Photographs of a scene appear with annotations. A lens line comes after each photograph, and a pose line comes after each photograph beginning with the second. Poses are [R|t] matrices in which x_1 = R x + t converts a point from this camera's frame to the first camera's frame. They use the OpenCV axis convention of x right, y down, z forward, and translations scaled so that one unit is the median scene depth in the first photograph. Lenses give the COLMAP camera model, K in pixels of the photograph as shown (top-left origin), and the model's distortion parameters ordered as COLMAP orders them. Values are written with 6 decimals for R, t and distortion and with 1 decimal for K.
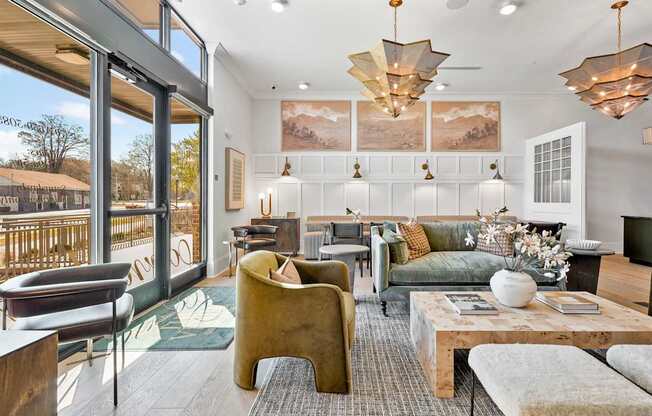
lens RADIAL K [[304.2, 0, 345.6], [0, 304.2, 202.8], [0, 0, 1]] dist [-0.001441, -0.000249]
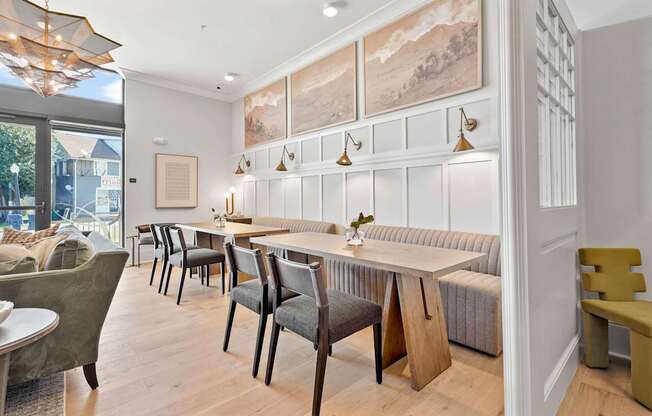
lens RADIAL K [[304.2, 0, 328.1], [0, 304.2, 195.2], [0, 0, 1]] dist [-0.001441, -0.000249]
pose [[0.670171, -0.010922, -0.742127, 0.688477], [-0.003265, 0.999839, -0.017663, -0.004787], [0.742200, 0.014260, 0.670027, 0.545191]]
